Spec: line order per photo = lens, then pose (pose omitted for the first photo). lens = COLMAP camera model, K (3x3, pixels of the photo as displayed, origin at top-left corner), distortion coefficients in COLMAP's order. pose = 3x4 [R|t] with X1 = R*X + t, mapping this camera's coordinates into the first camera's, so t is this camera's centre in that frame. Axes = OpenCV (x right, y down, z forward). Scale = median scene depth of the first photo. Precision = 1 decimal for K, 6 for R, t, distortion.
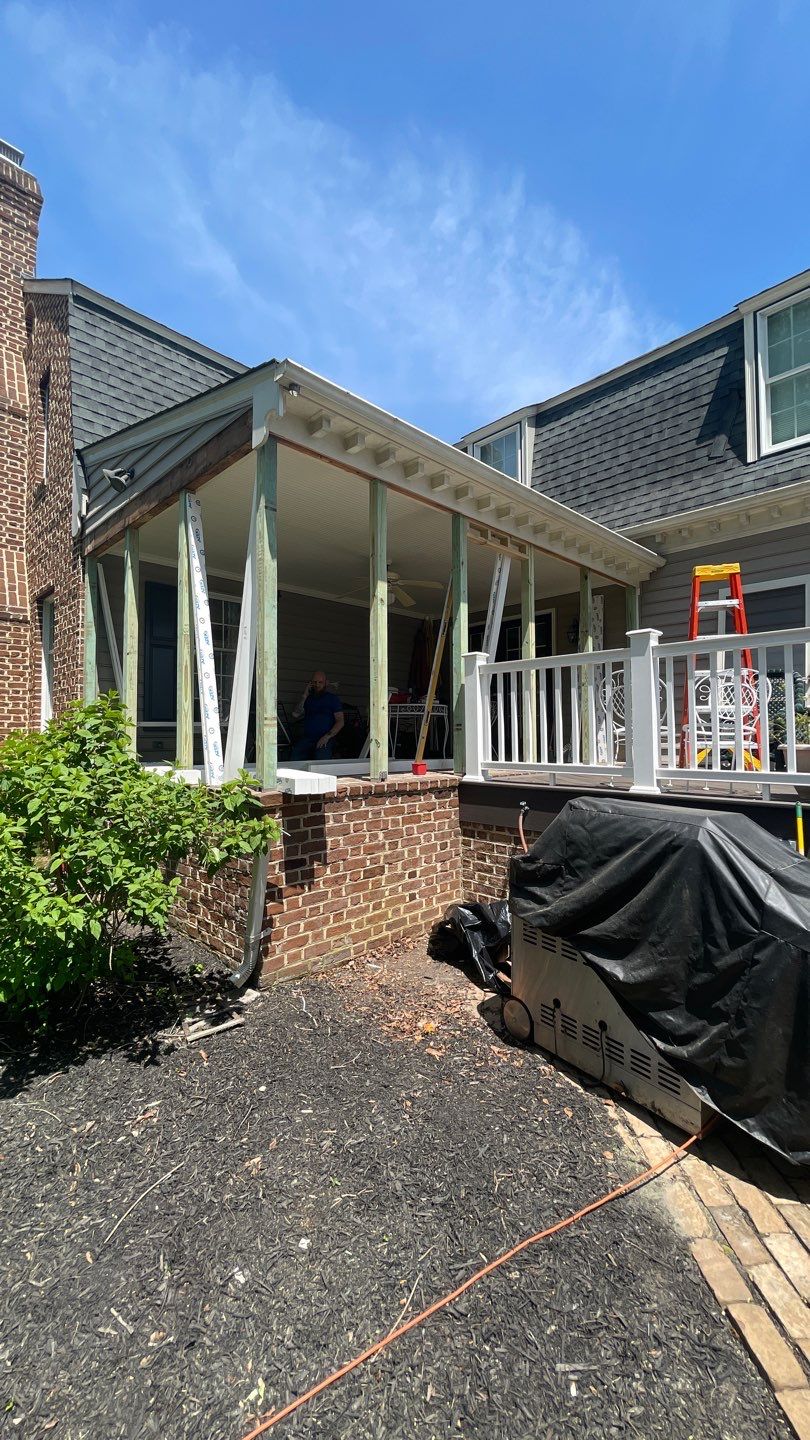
lens RADIAL K [[573.5, 0, 399.5], [0, 573.5, 712.8], [0, 0, 1]] dist [-0.002317, 0.000293]
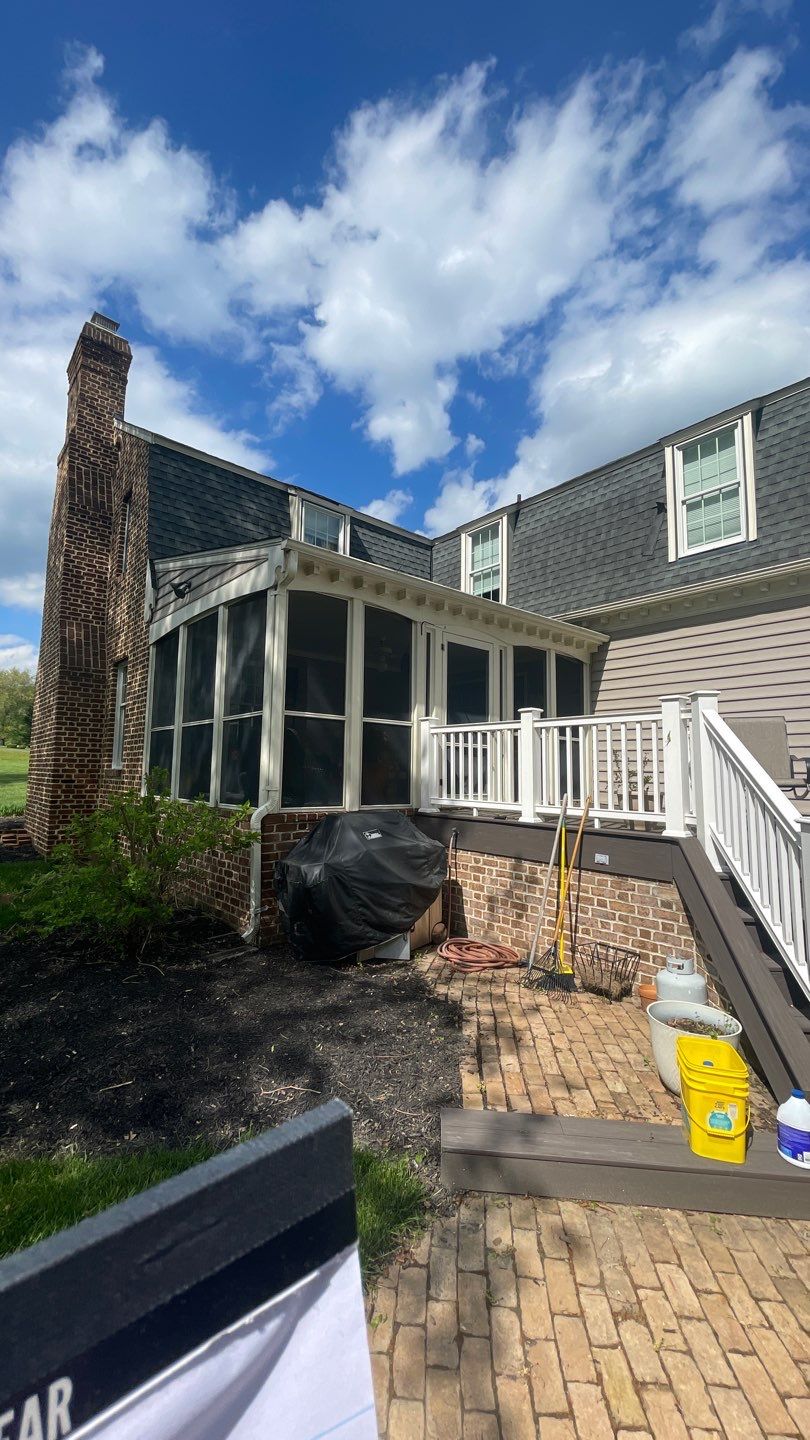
lens RADIAL K [[571.5, 0, 398.2], [0, 571.5, 713.5], [0, 0, 1]] dist [-0.002616, -0.000272]
pose [[0.997265, 0.013289, -0.072708, 0.153517], [-0.017801, 0.997932, -0.061766, -0.027981], [0.071736, 0.062891, 0.995439, -0.346781]]
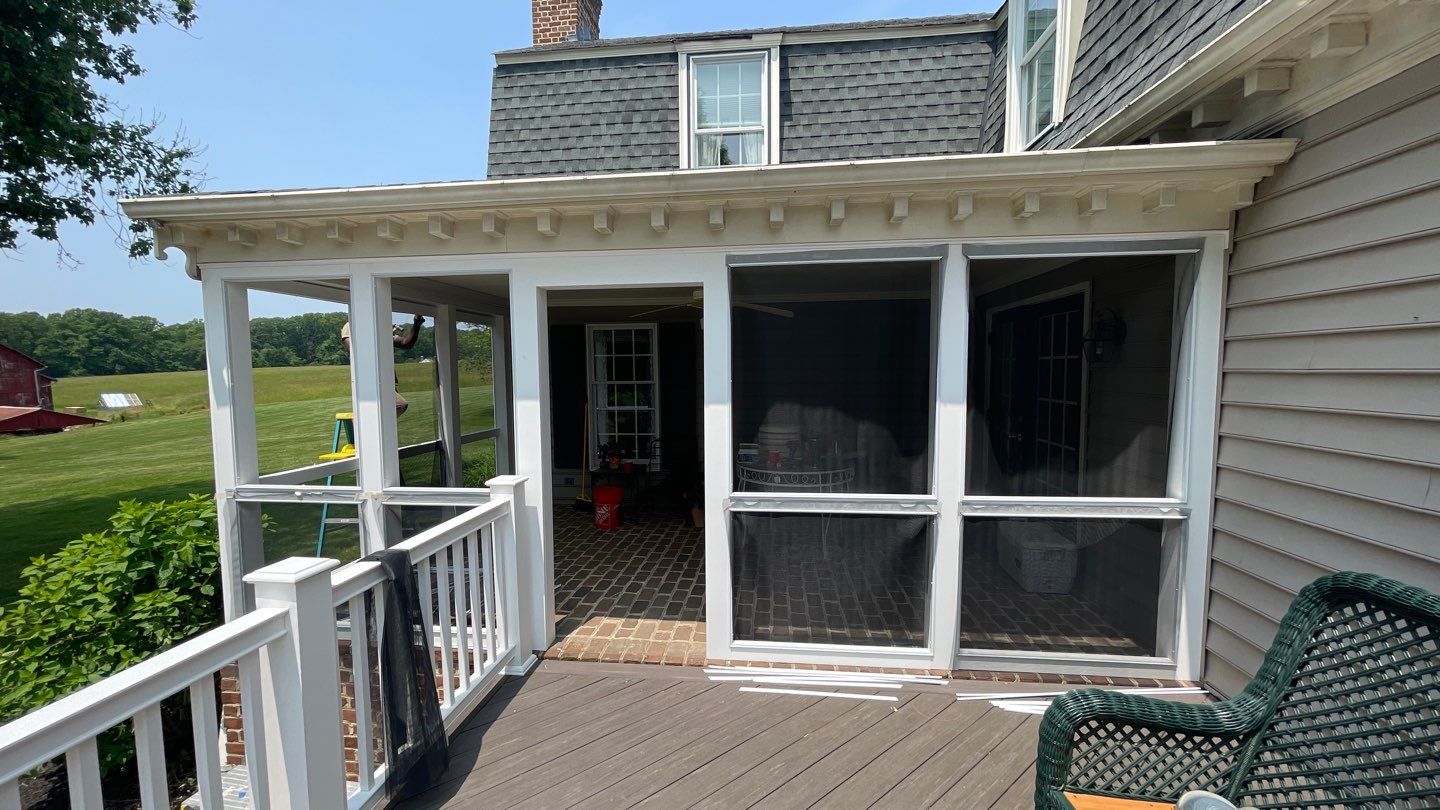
lens RADIAL K [[574.8, 0, 716.8], [0, 574.8, 410.0], [0, 0, 1]] dist [-0.014364, 0.000115]
pose [[0.632235, 0.055045, -0.772819, 0.760270], [0.038301, 0.994033, 0.102134, -0.232276], [0.773829, -0.094173, 0.626355, 0.770451]]
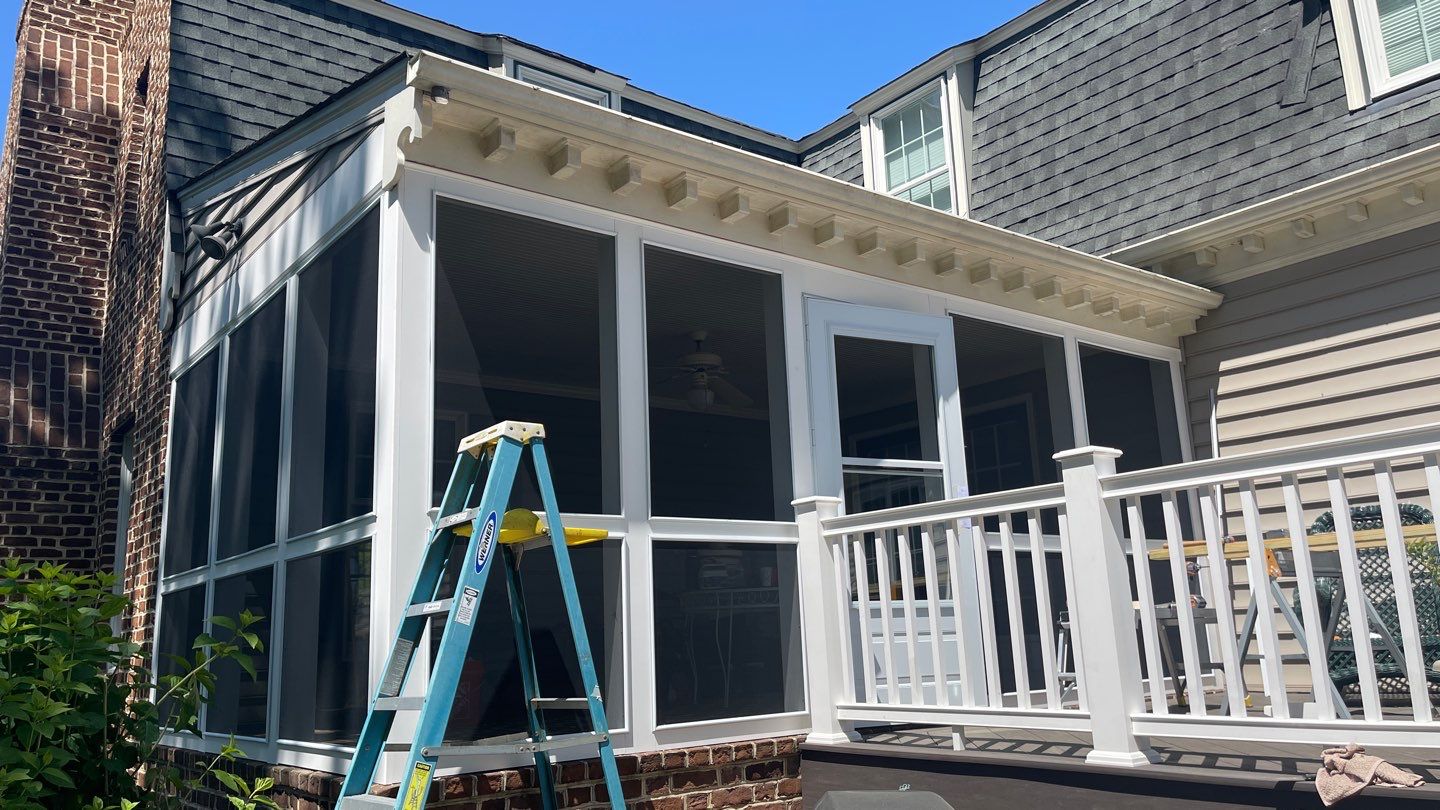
lens RADIAL K [[1076.9, 0, 720.4], [0, 1076.9, 402.8], [0, 0, 1]] dist [0.058305, -0.045499]
pose [[0.992659, -0.060258, -0.104868, 0.150600], [0.041450, 0.984037, -0.173072, -0.018883], [0.113622, 0.167455, 0.979310, -0.033512]]
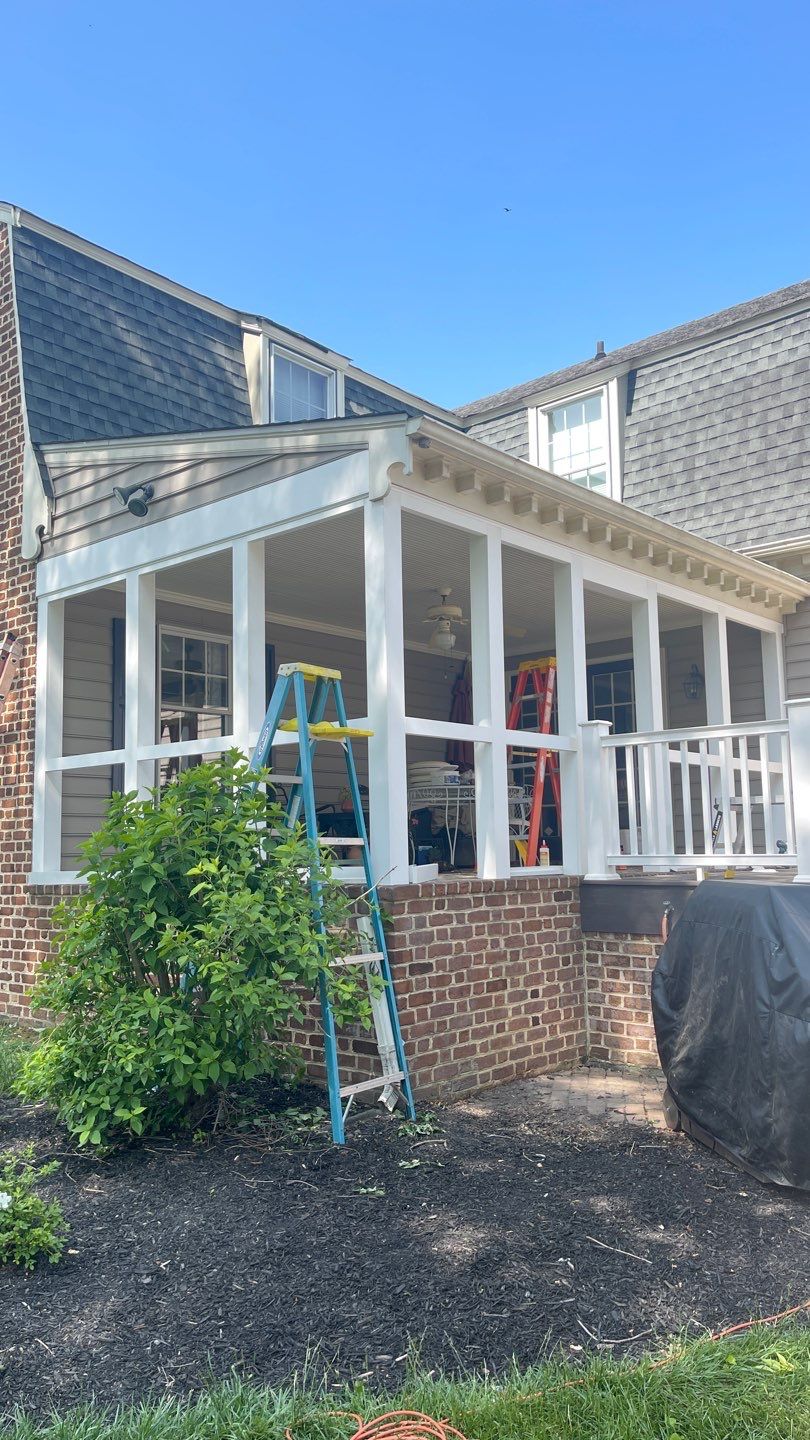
lens RADIAL K [[1076.9, 0, 405.0], [0, 1076.9, 720.0], [0, 0, 1]] dist [0.058305, -0.045499]
pose [[0.997482, -0.003683, 0.070828, -0.237580], [0.009284, 0.996838, -0.078911, 0.011511], [-0.070313, 0.079370, 0.994362, -0.486913]]
